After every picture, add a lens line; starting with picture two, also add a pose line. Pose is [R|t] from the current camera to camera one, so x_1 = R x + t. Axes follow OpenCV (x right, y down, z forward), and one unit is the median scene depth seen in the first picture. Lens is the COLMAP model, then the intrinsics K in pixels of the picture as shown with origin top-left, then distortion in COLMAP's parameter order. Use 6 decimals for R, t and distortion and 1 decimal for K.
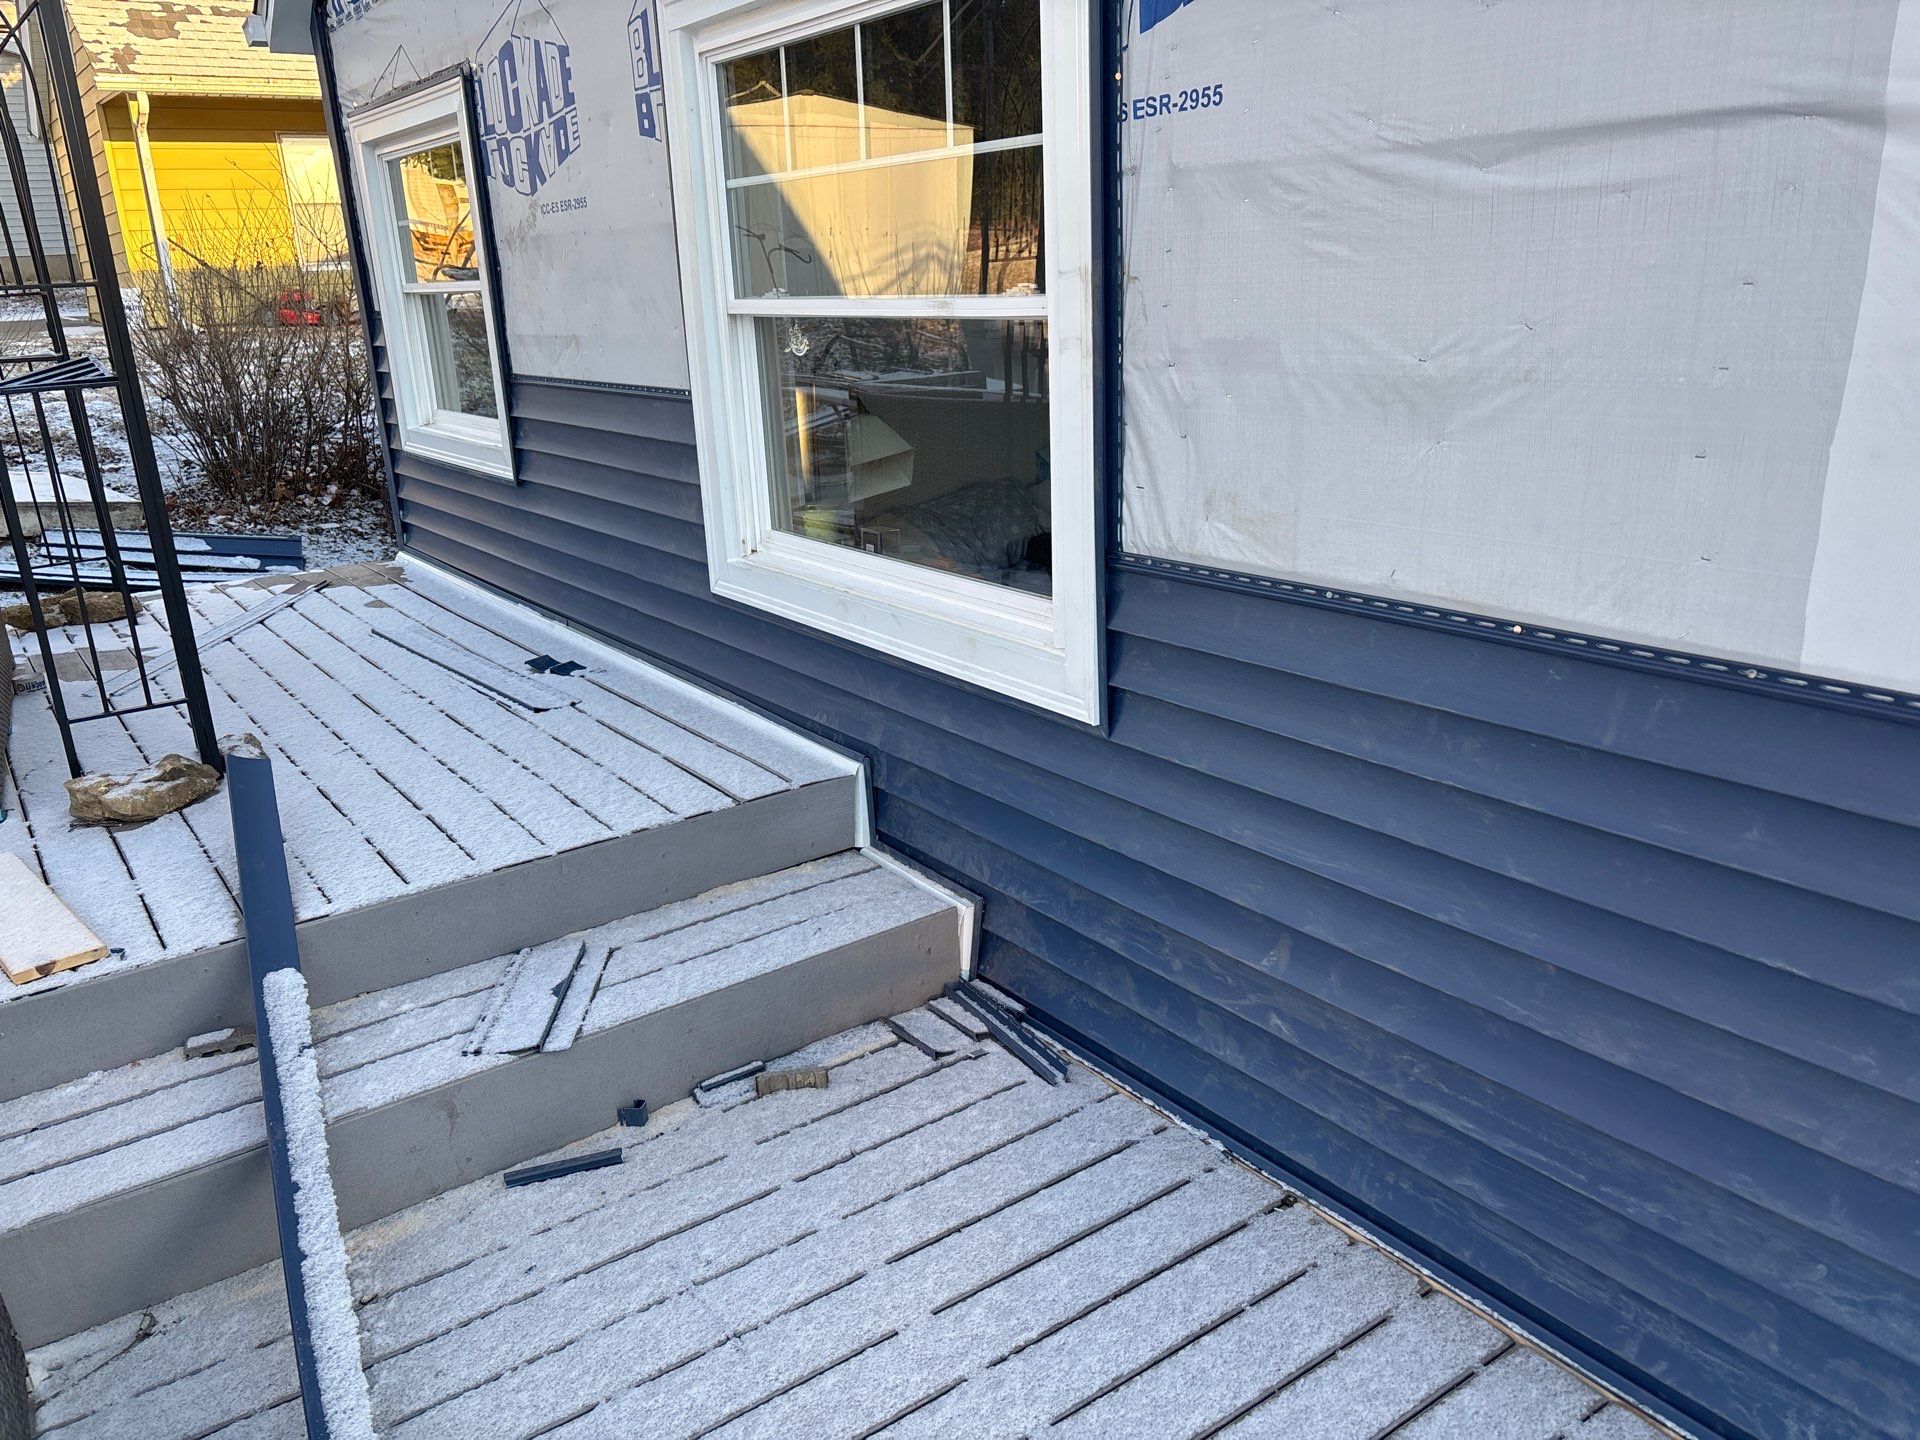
lens RADIAL K [[1445.6, 0, 967.6], [0, 1445.6, 692.8], [0, 0, 1]] dist [0.036151, -0.035849]
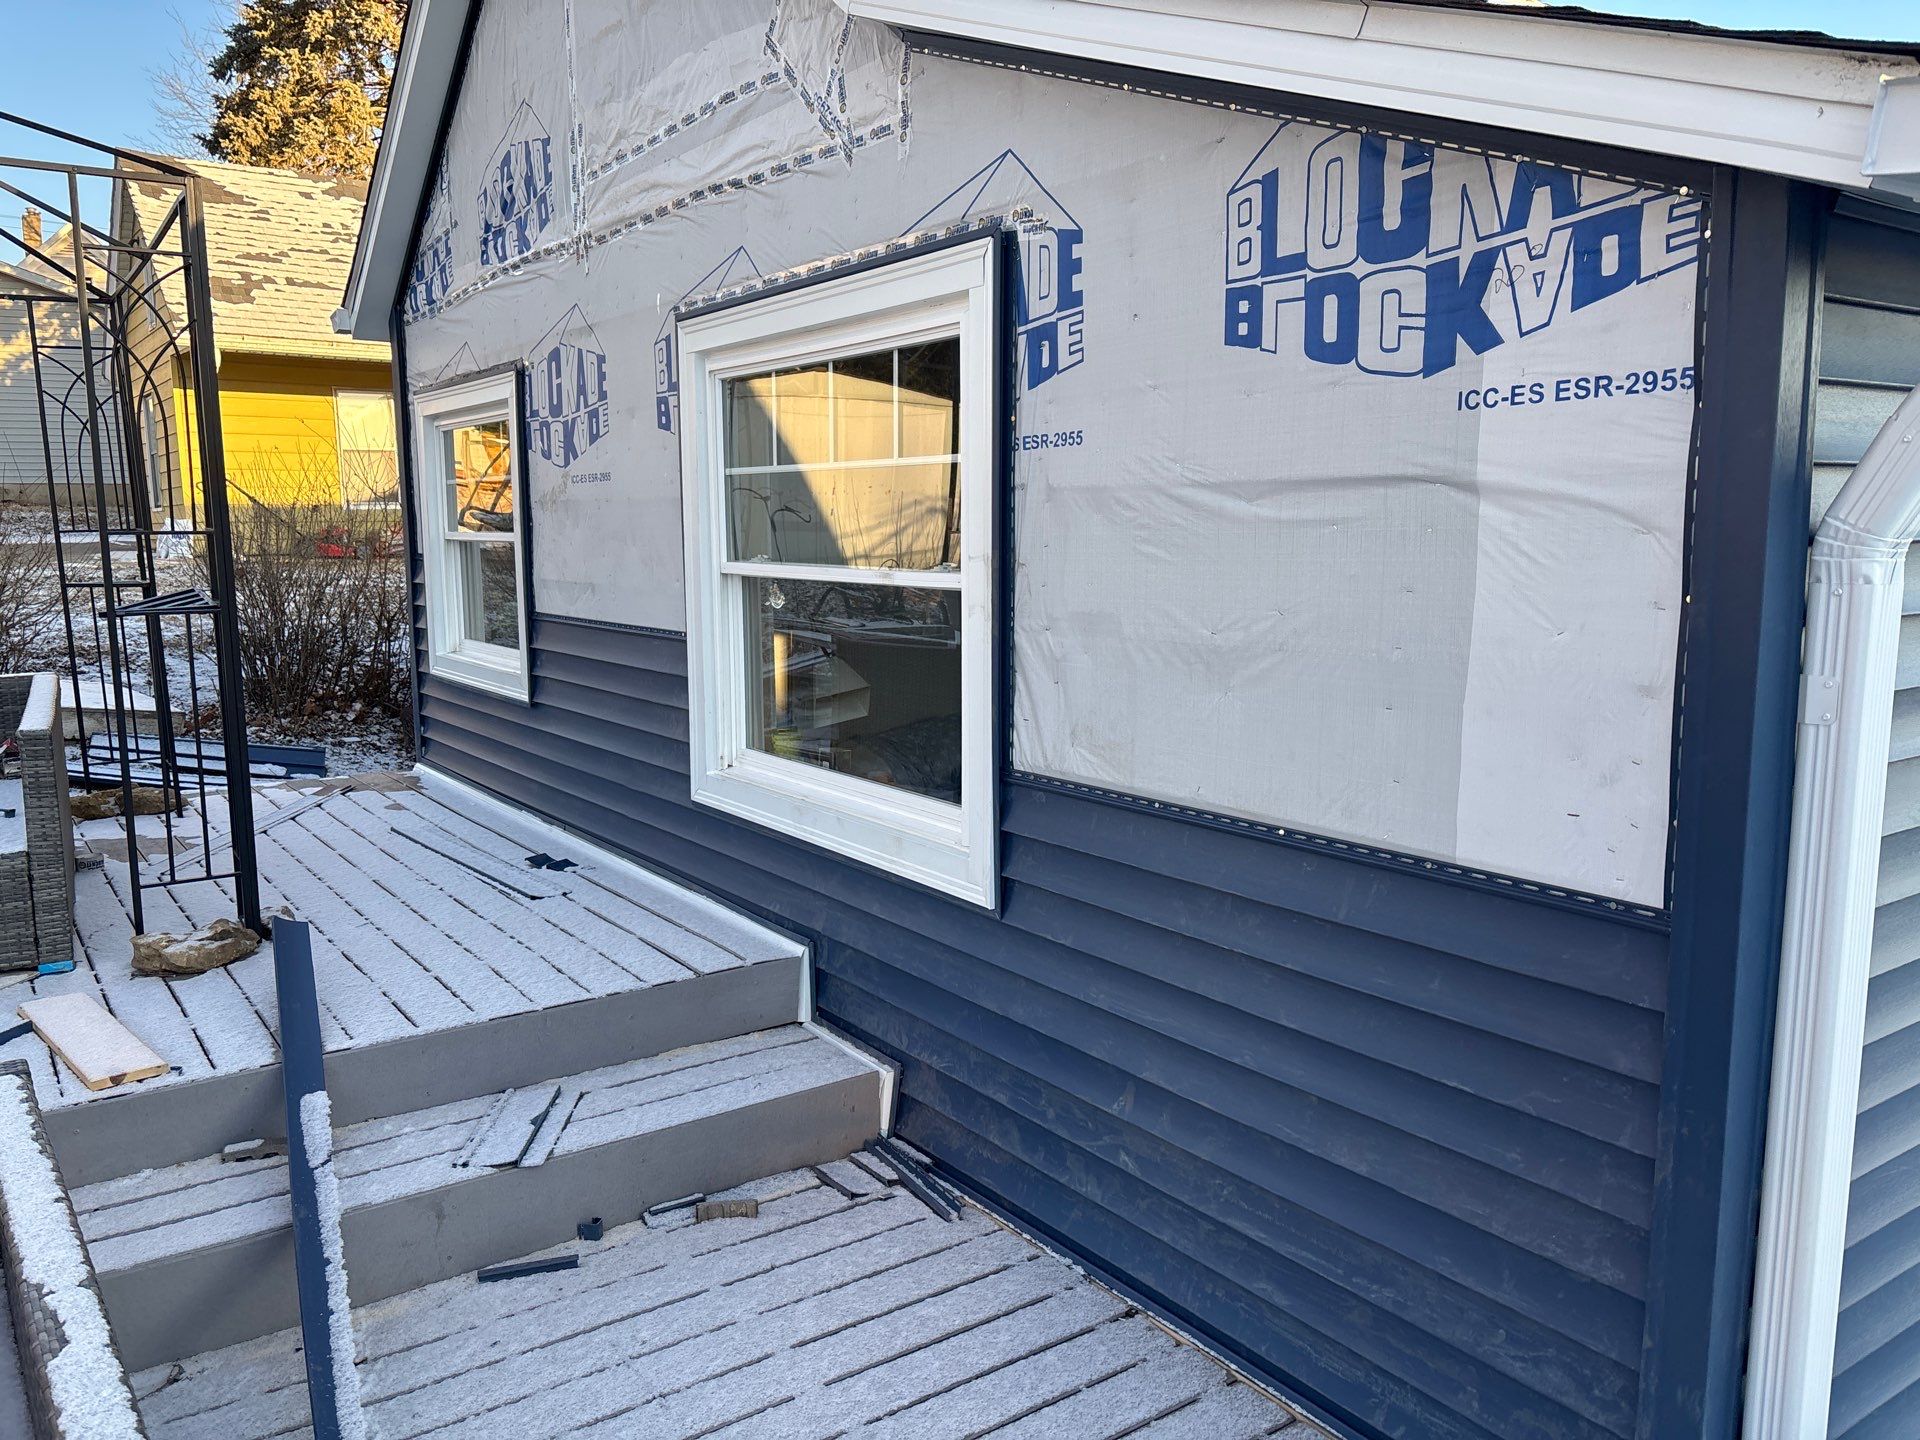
lens RADIAL K [[1445.6, 0, 970.4], [0, 1445.6, 700.2], [0, 0, 1]] dist [0.036151, -0.035849]
pose [[0.999305, 0.037143, 0.003190, 0.064557], [-0.036136, 0.986113, -0.162098, 0.049193], [-0.009167, 0.161870, 0.986770, -0.261961]]
